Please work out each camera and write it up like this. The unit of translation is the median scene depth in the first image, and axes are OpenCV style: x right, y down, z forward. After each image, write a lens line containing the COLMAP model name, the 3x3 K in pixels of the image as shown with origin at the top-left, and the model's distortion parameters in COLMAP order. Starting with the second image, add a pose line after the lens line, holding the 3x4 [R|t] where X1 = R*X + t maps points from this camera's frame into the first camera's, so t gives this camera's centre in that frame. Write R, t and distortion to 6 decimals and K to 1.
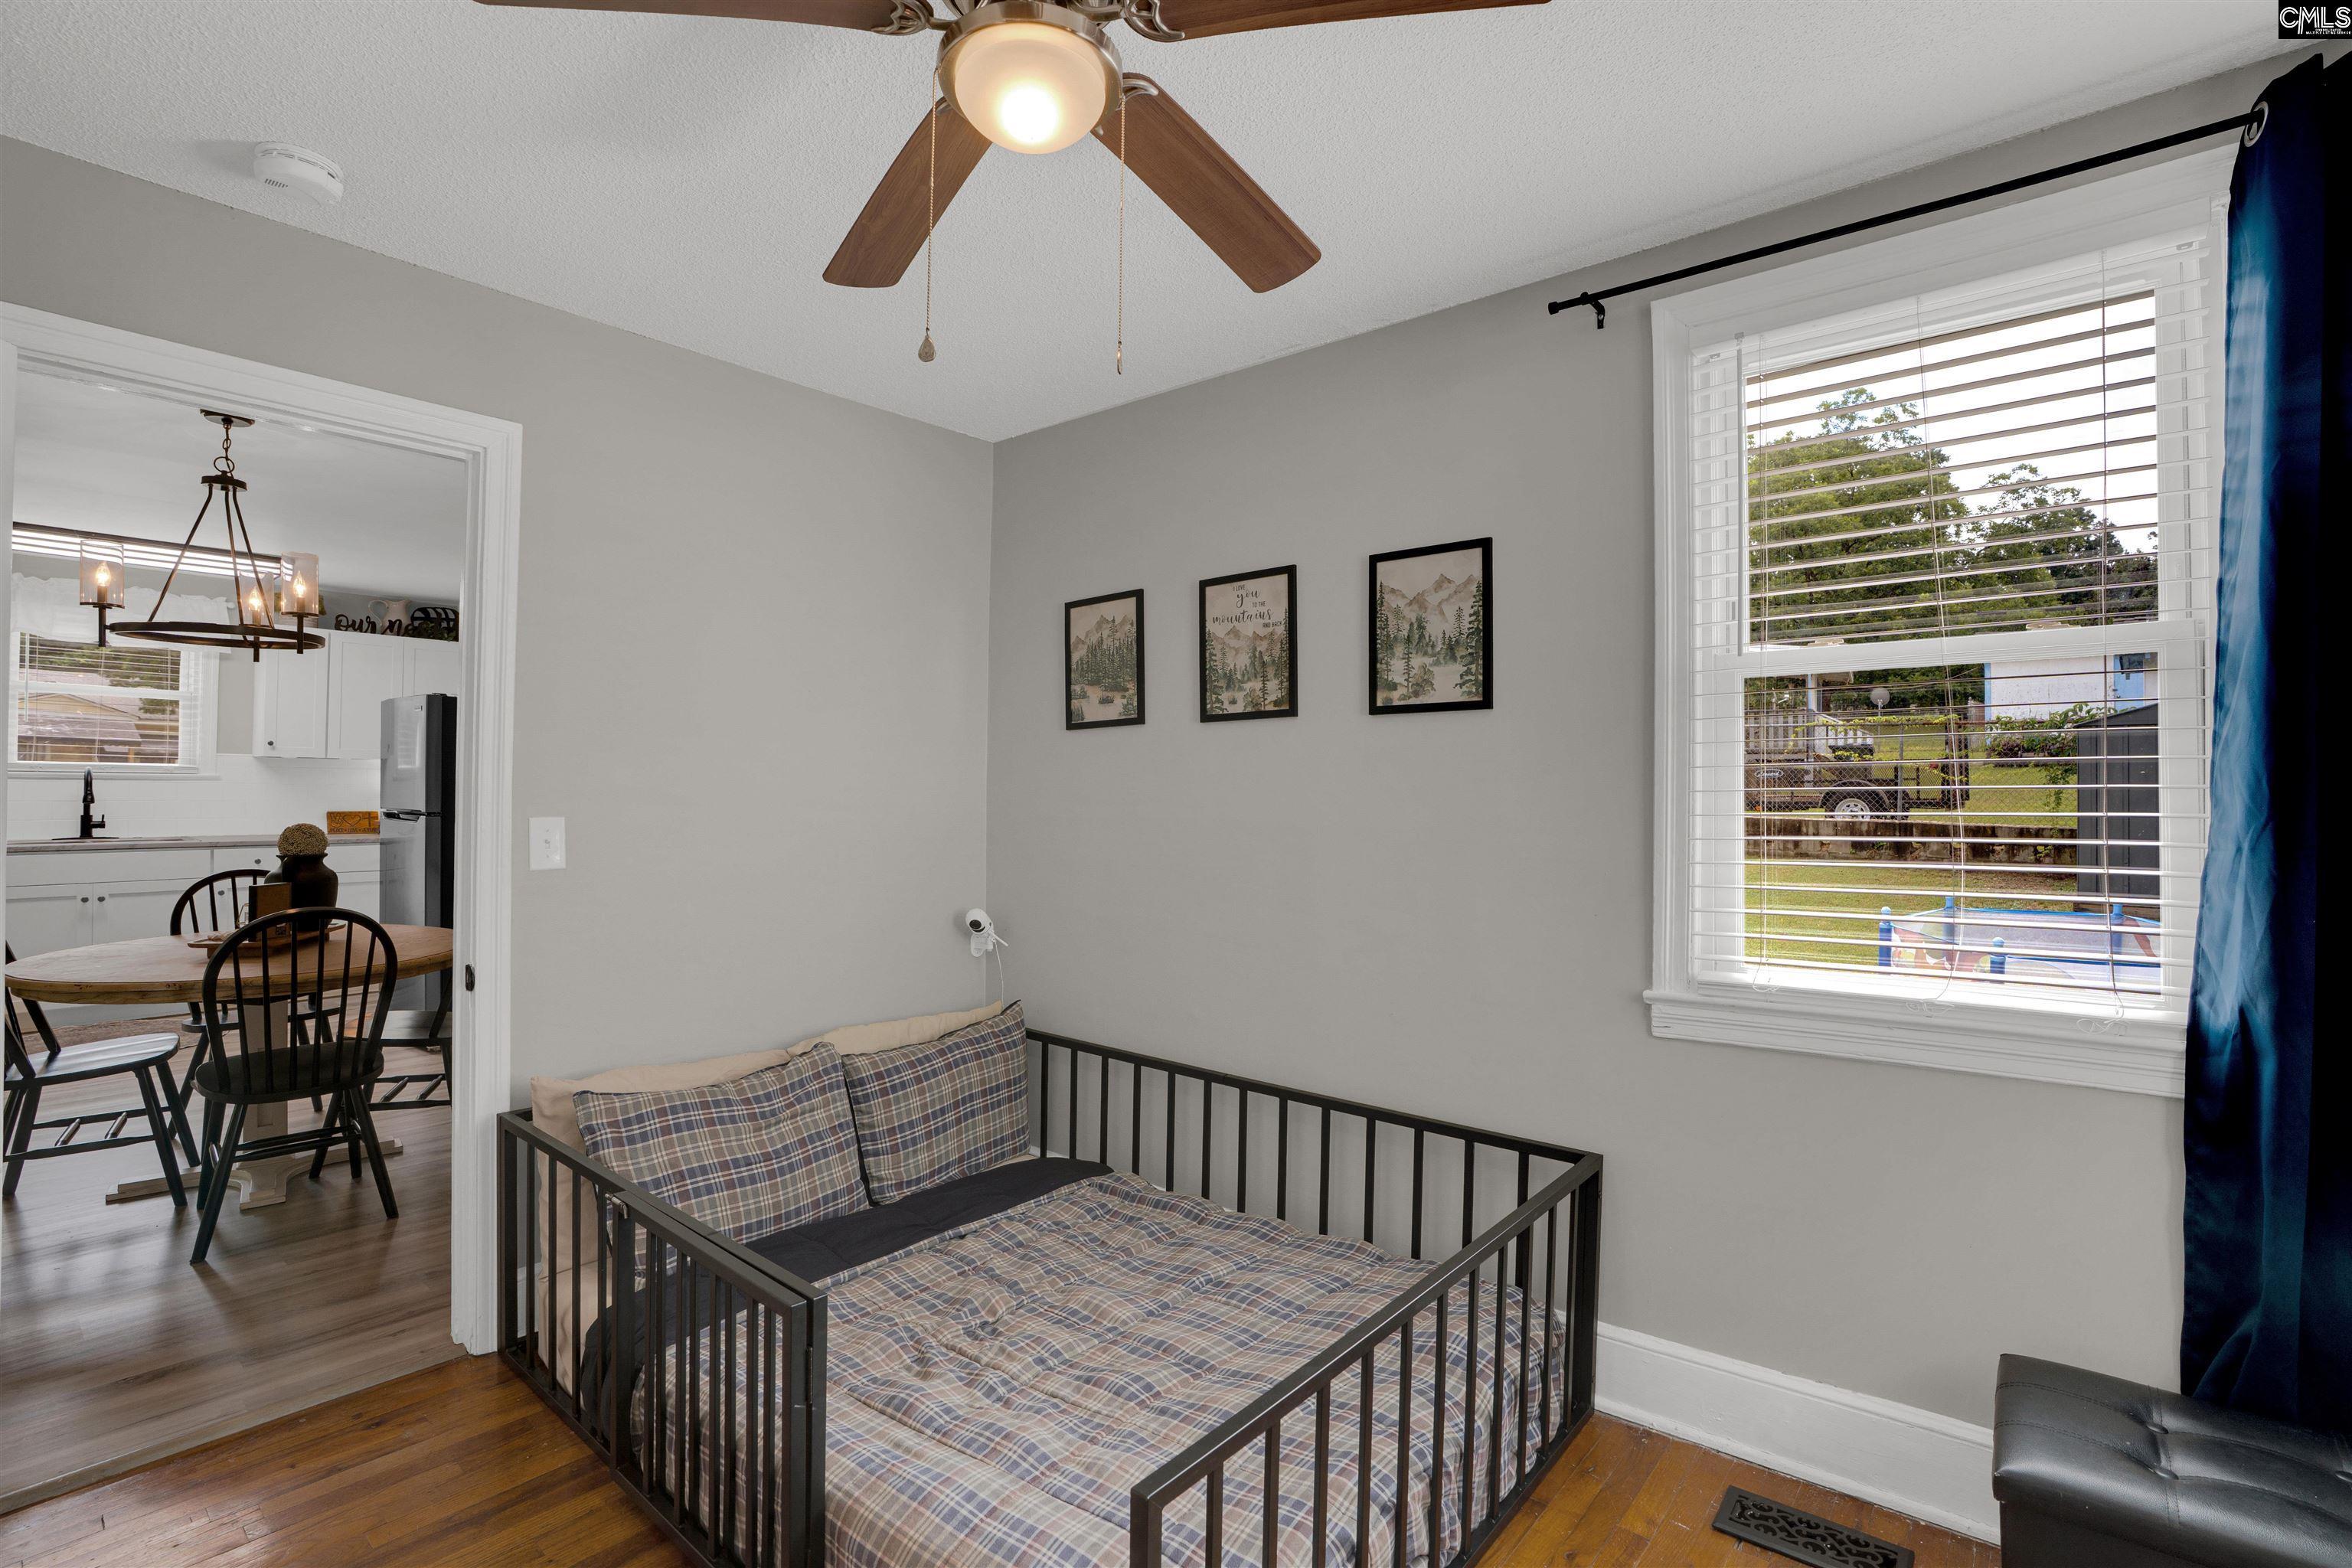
lens RADIAL K [[1087.6, 0, 1170.0], [0, 1087.6, 783.3], [0, 0, 1]] dist [-0.070656, 0.029130]
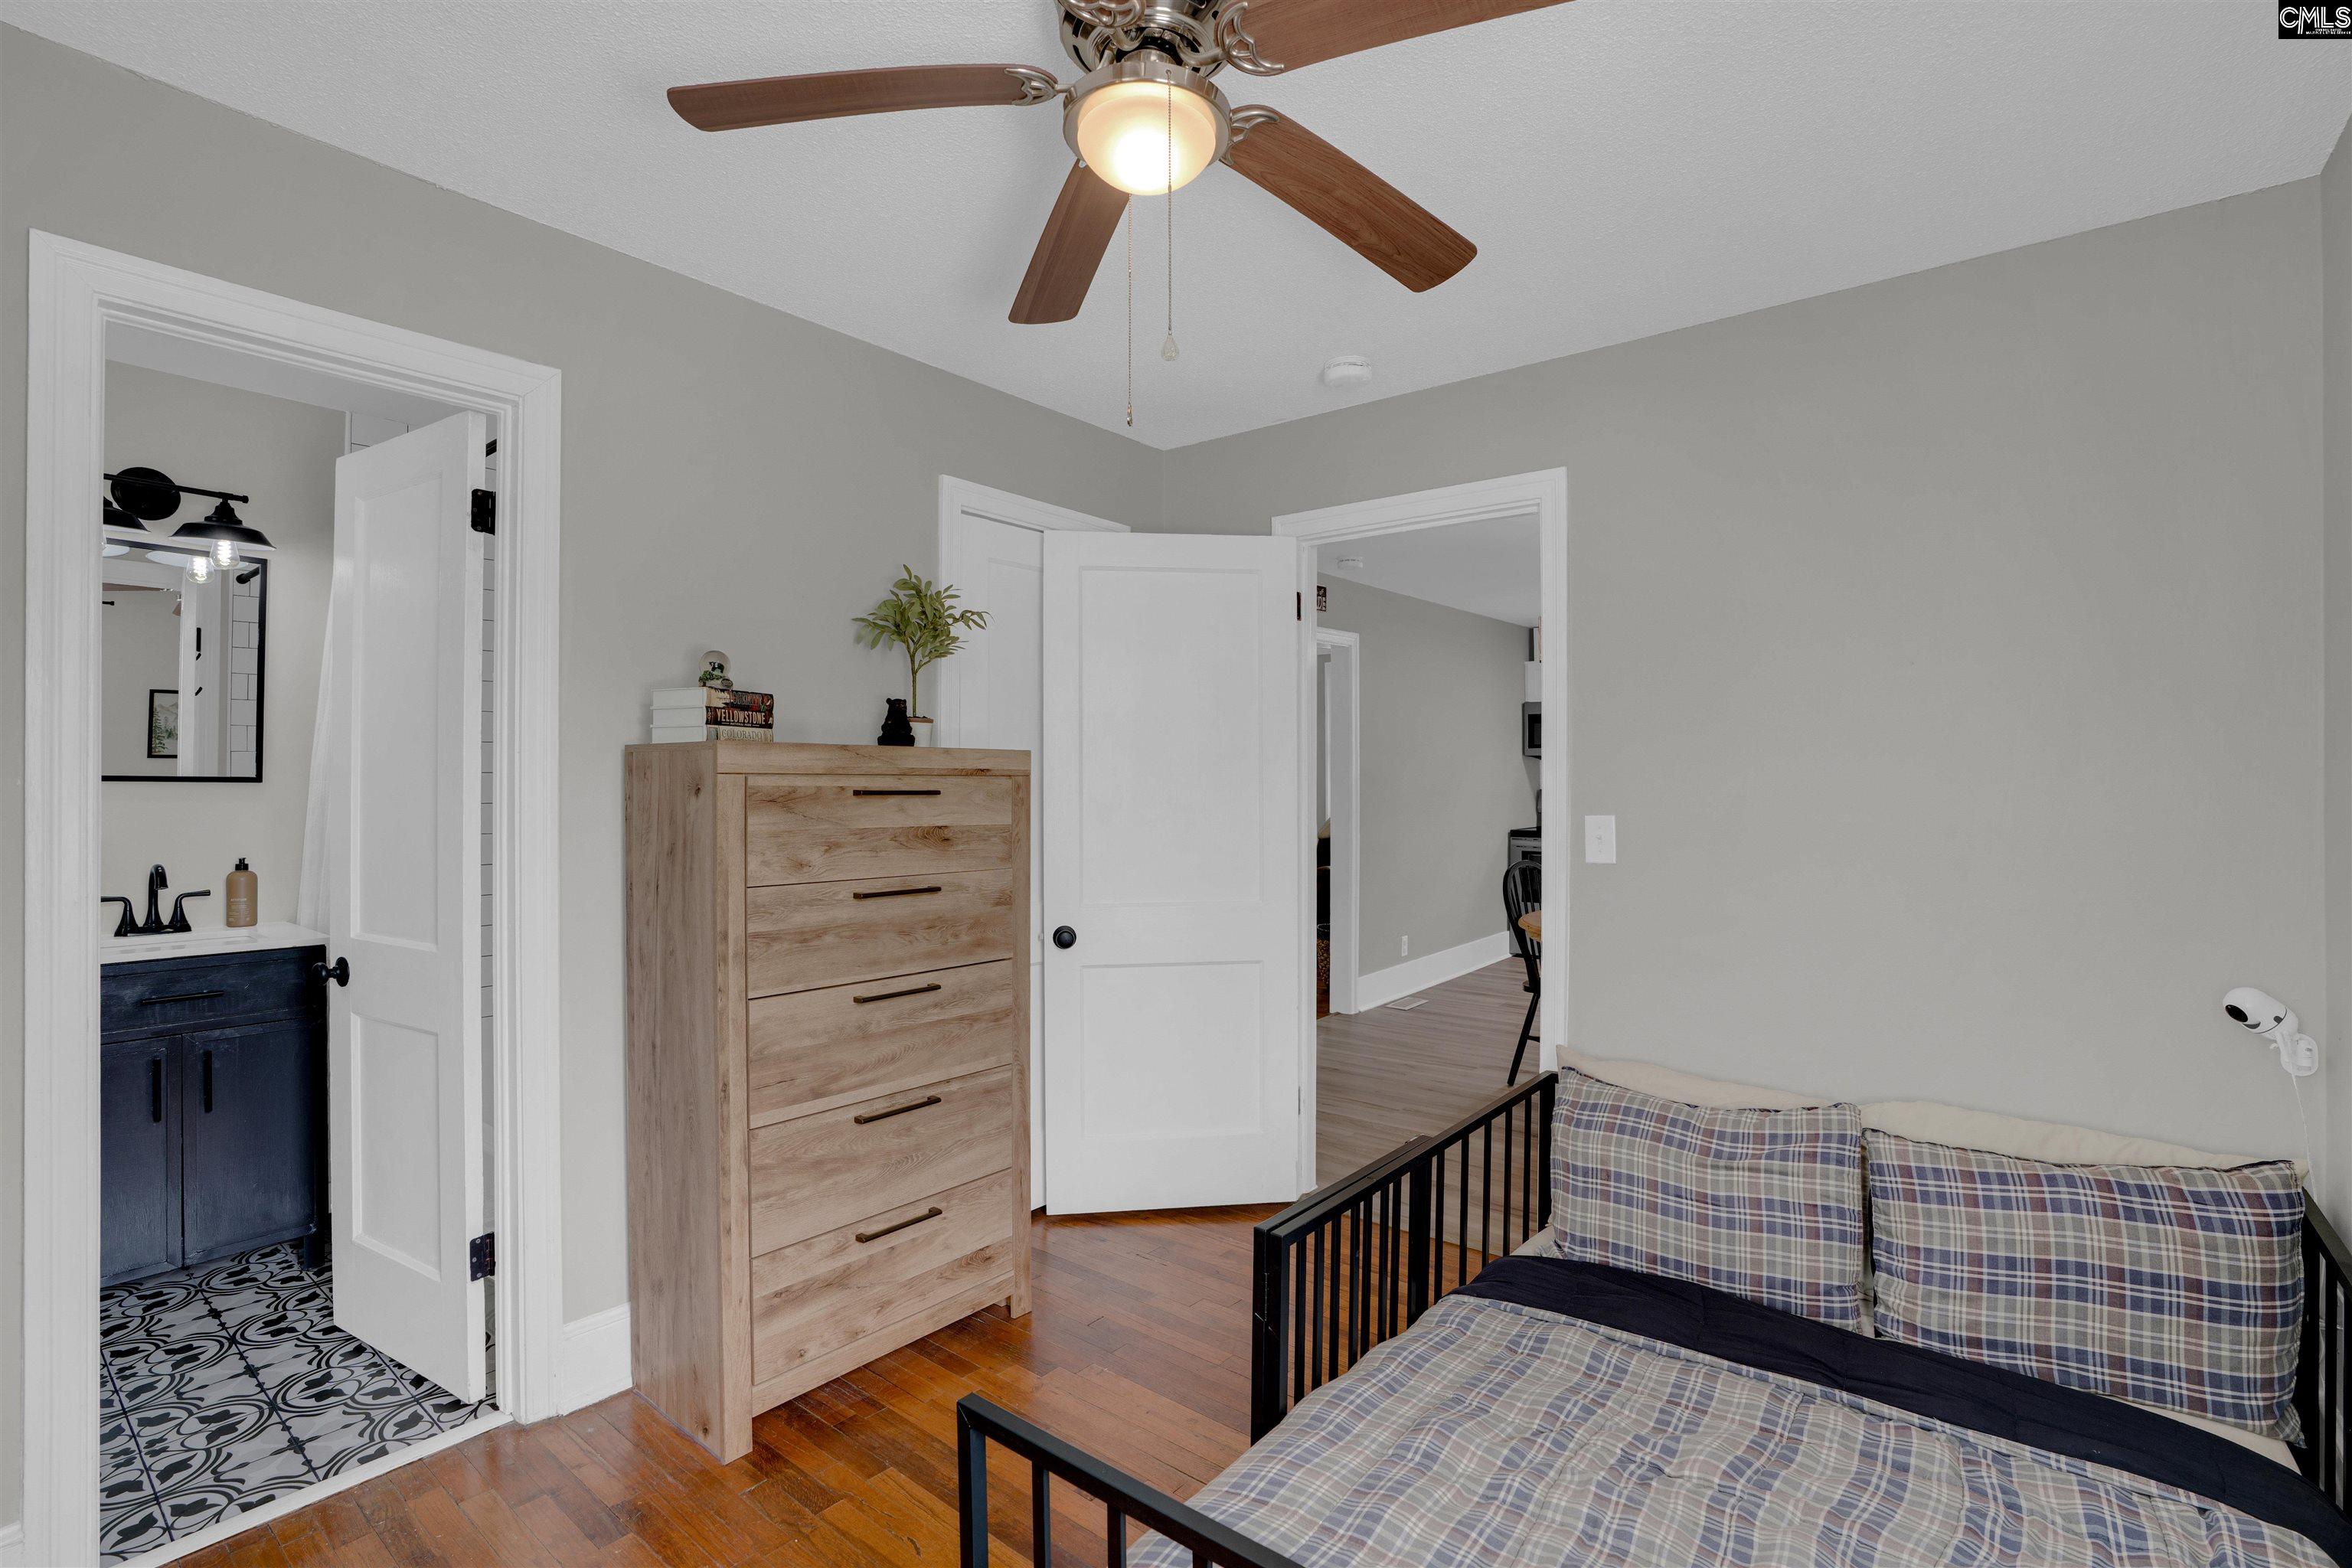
lens RADIAL K [[1087.6, 0, 1170.0], [0, 1087.6, 783.3], [0, 0, 1]] dist [-0.070656, 0.029130]
pose [[0.013629, -0.007605, -0.999878, 0.462085], [0.014061, 0.999874, -0.007413, 0.000865], [0.999808, -0.013959, 0.013734, 0.491632]]
